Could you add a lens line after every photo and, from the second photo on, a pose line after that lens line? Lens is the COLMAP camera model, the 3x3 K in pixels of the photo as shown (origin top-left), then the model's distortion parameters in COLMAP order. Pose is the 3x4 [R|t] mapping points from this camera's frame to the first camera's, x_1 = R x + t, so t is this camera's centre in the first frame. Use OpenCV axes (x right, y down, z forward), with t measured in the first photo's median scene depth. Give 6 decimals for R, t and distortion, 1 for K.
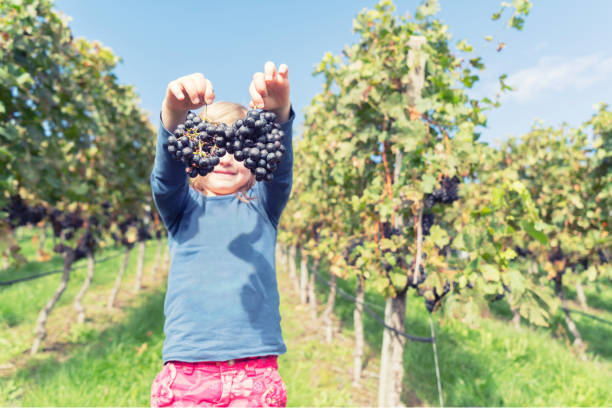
lens RADIAL K [[638.5, 0, 306.0], [0, 638.5, 204.0], [0, 0, 1]] dist [-0.022715, -0.002188]
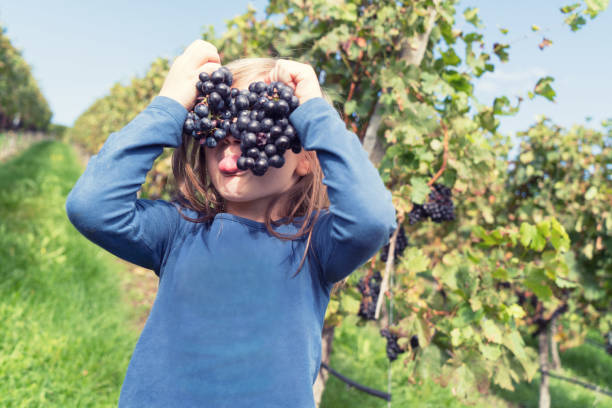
lens RADIAL K [[638.5, 0, 306.0], [0, 638.5, 204.0], [0, 0, 1]] dist [-0.022715, -0.002188]
pose [[0.913966, 0.176991, 0.365157, -0.199727], [-0.222688, 0.971025, 0.086720, -0.052972], [-0.339228, -0.160575, 0.926898, 0.327988]]
